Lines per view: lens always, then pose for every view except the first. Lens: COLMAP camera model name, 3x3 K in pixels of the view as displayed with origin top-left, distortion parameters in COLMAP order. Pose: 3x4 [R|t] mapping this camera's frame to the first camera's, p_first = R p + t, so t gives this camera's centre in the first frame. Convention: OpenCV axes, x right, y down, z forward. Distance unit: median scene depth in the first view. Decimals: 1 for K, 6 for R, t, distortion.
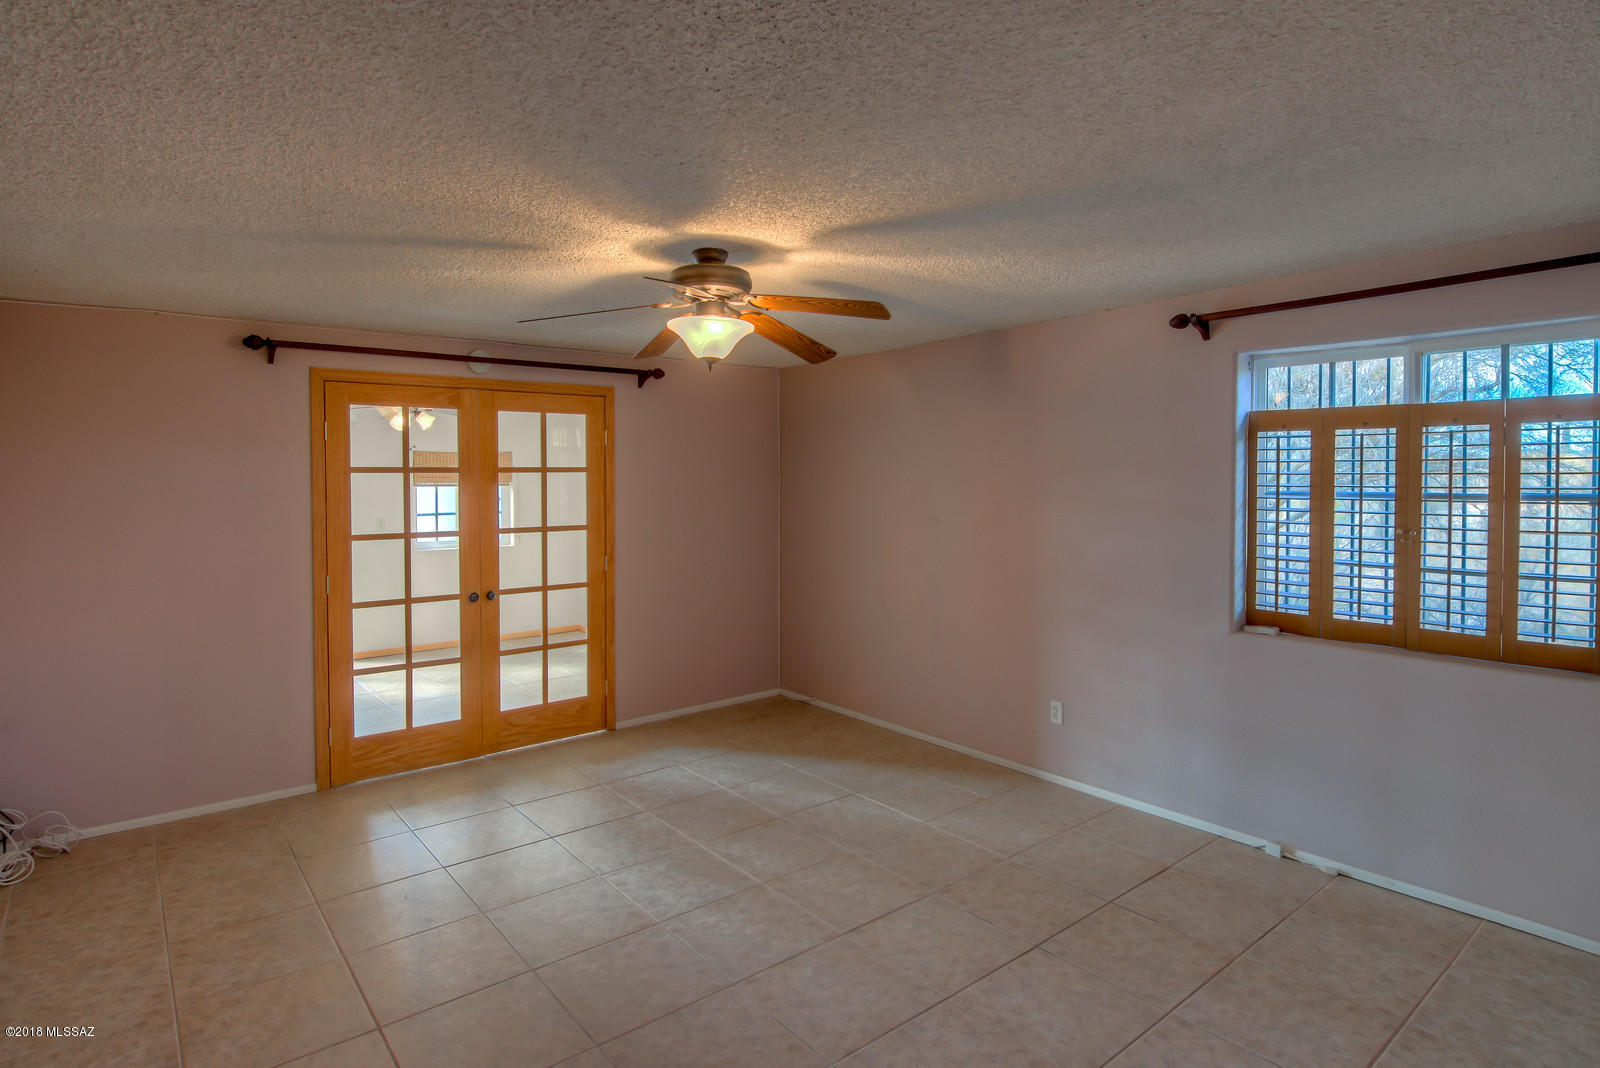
lens RADIAL K [[838.5, 0, 776.5], [0, 838.5, 476.9], [0, 0, 1]] dist [0.000575, 0.000494]
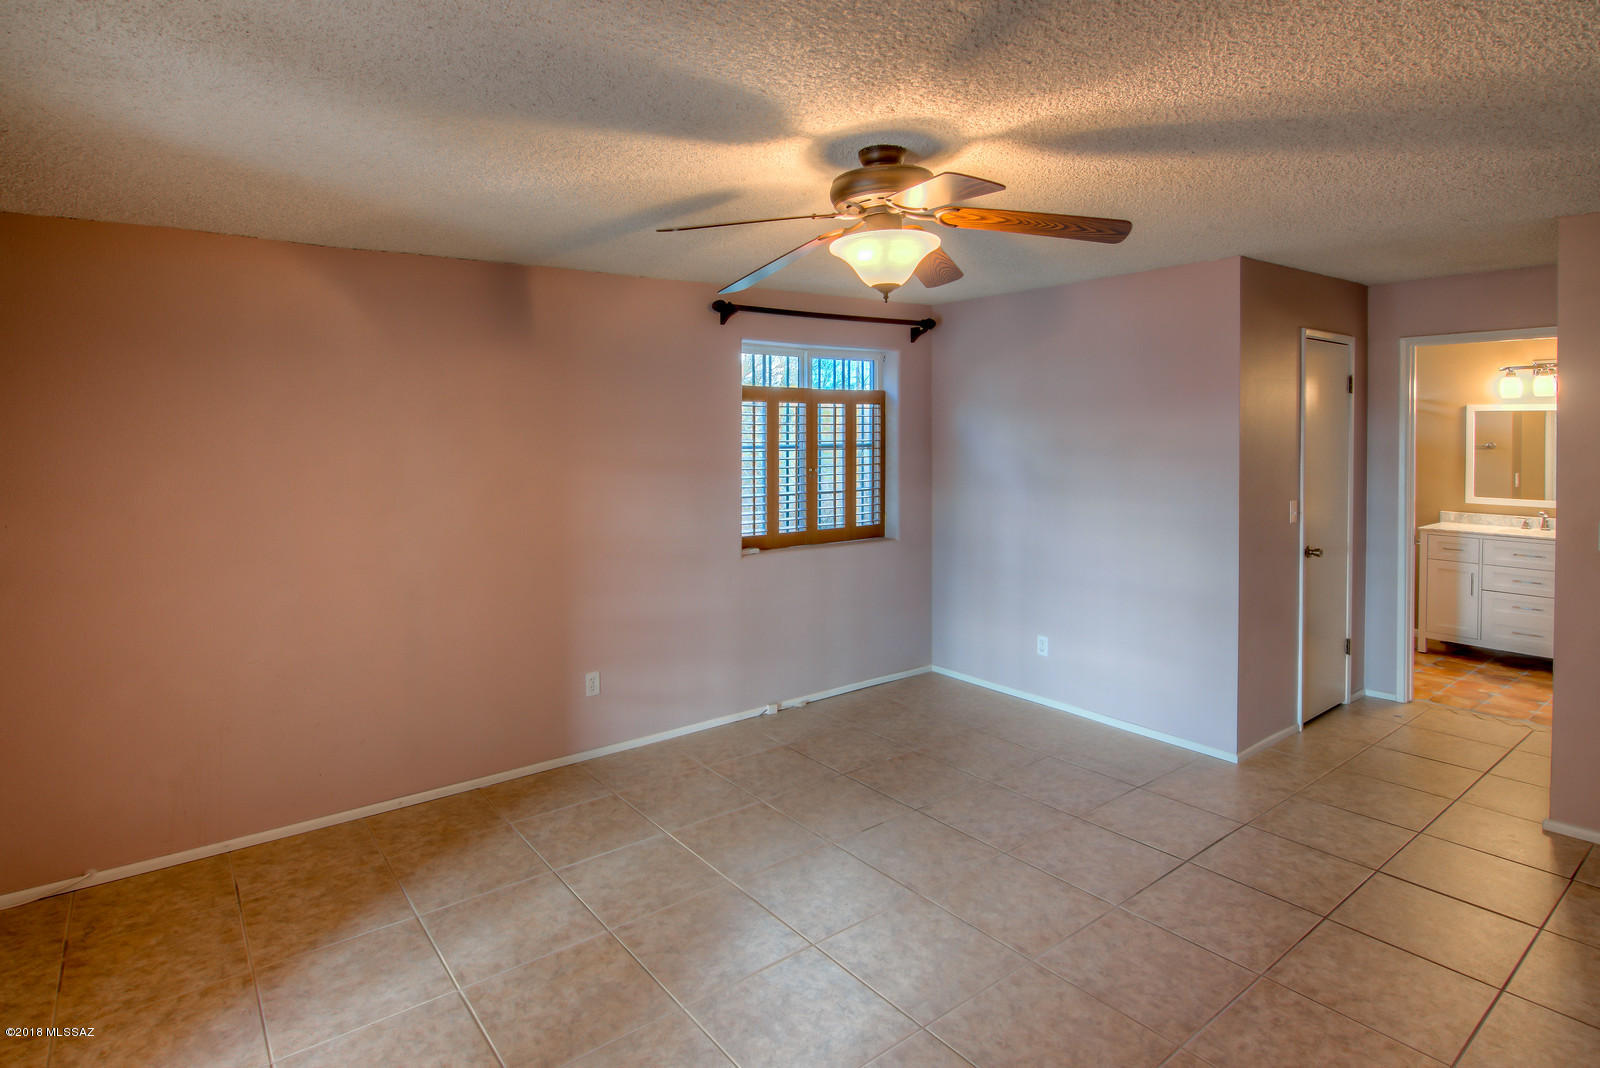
lens RADIAL K [[838.5, 0, 790.0], [0, 838.5, 441.7], [0, 0, 1]] dist [0.000575, 0.000494]
pose [[0.025717, -0.010381, 0.999615, -0.775254], [0.010127, 0.999897, 0.010123, -0.003402], [-0.999618, 0.009863, 0.025820, 0.949692]]
